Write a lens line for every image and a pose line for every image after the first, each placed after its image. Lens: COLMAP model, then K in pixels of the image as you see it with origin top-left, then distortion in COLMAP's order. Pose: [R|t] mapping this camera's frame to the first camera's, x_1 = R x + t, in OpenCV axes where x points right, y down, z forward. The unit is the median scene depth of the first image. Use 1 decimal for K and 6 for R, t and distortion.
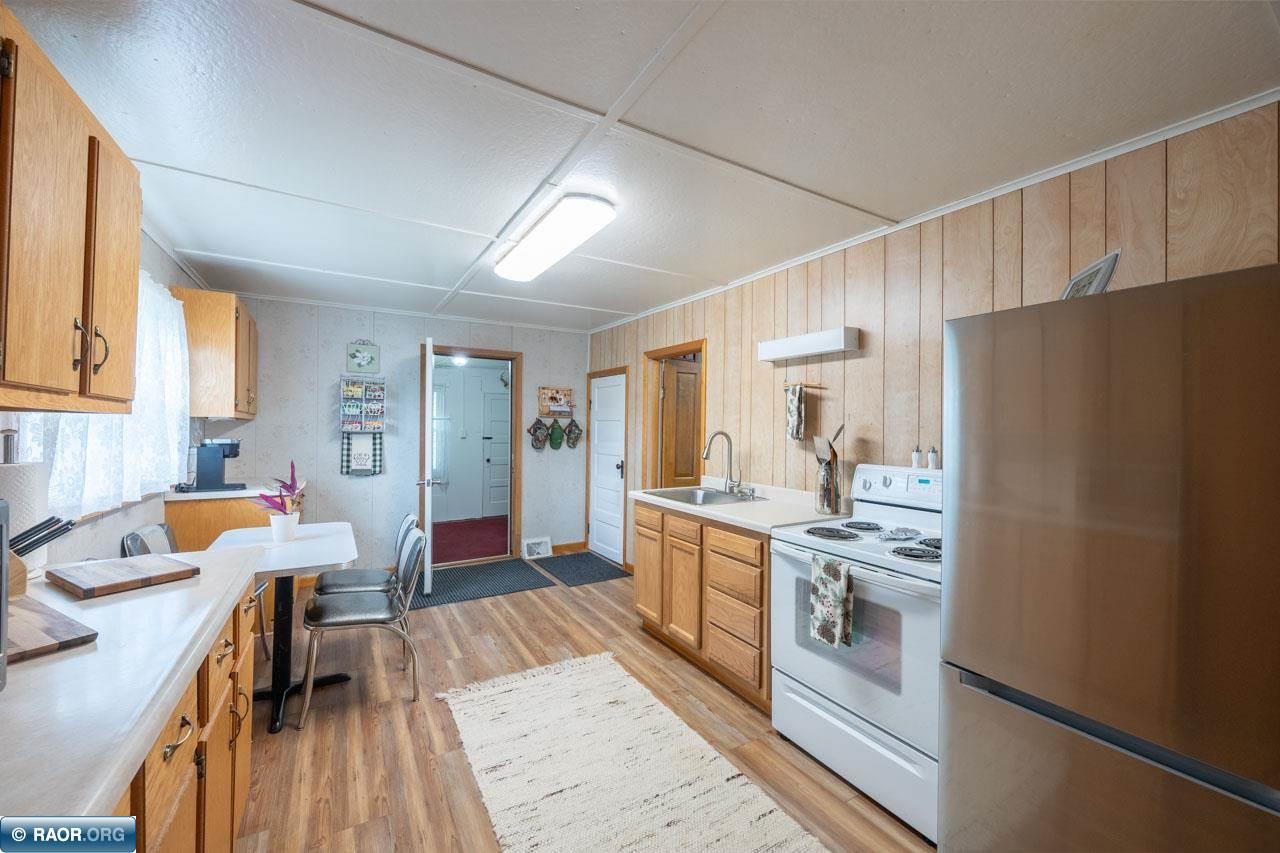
lens RADIAL K [[498.5, 0, 637.9], [0, 498.5, 425.7], [0, 0, 1]] dist [-0.000467, 0.000977]
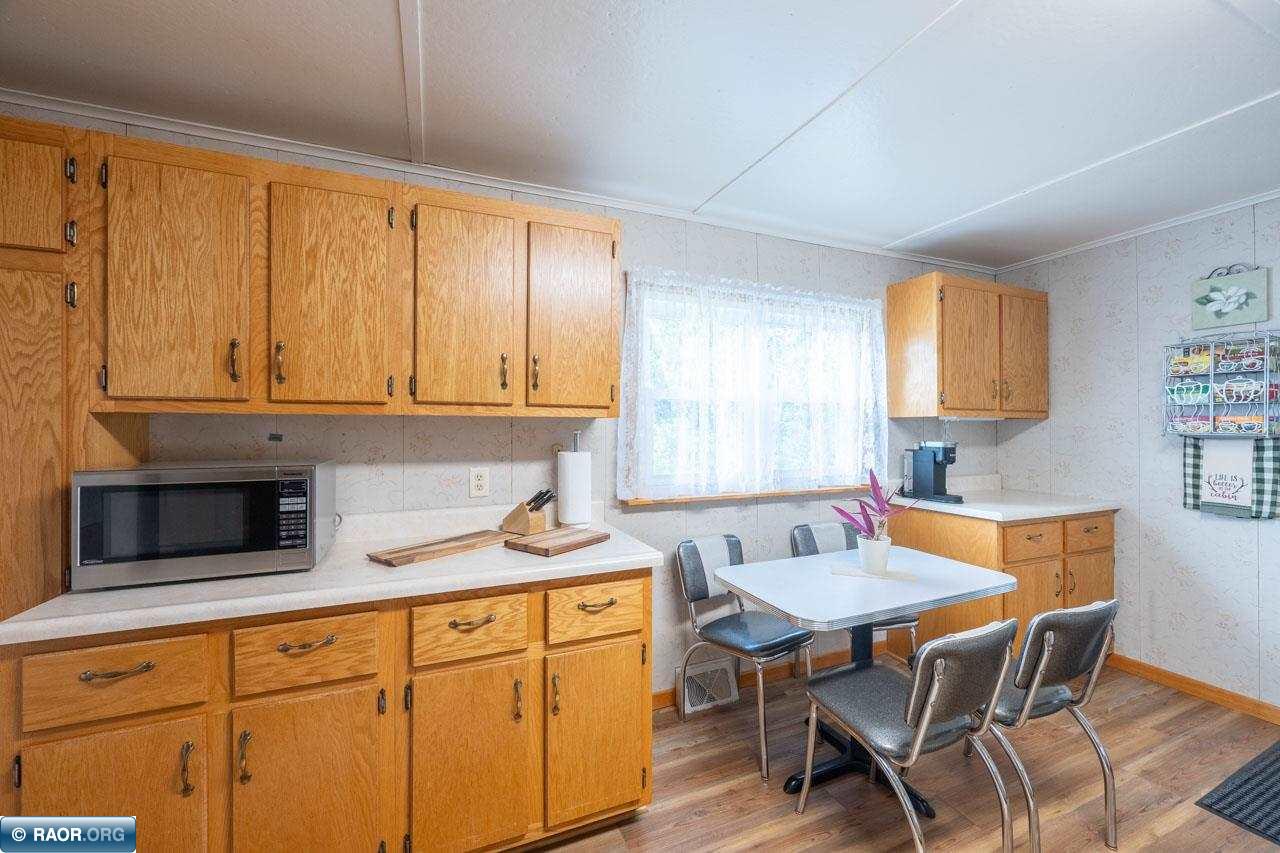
lens RADIAL K [[498.5, 0, 638.2], [0, 498.5, 426.1], [0, 0, 1]] dist [-0.000467, 0.000977]
pose [[-0.138553, -0.007929, -0.990323, 0.075101], [0.007689, 0.999929, -0.009082, 0.002054], [0.990325, -0.008873, -0.138482, 0.446002]]
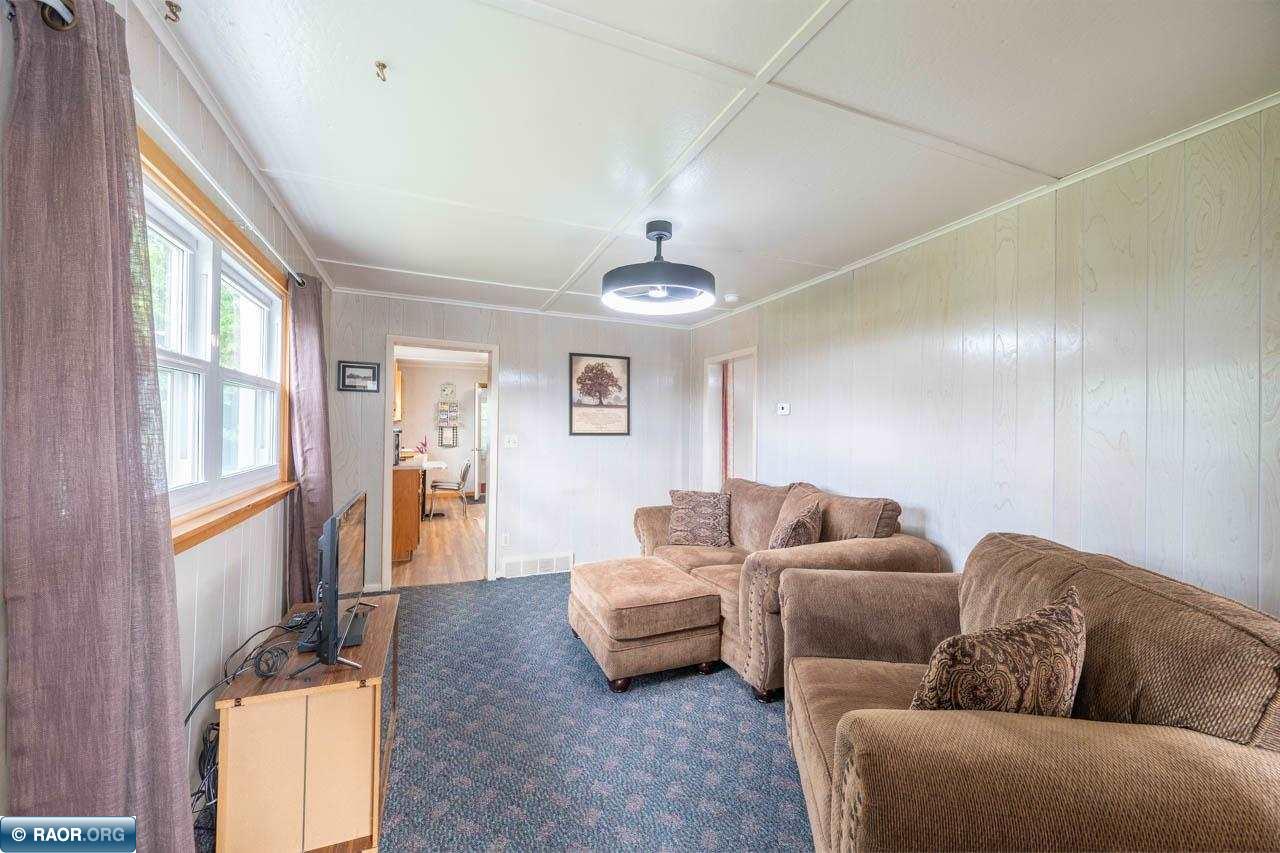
lens RADIAL K [[498.5, 0, 639.9], [0, 498.5, 423.5], [0, 0, 1]] dist [-0.000467, 0.000977]
pose [[0.990640, -0.004543, -0.136422, 0.537060], [0.004859, 0.999986, 0.001984, -0.000546], [0.136411, -0.002628, 0.990649, -0.975179]]
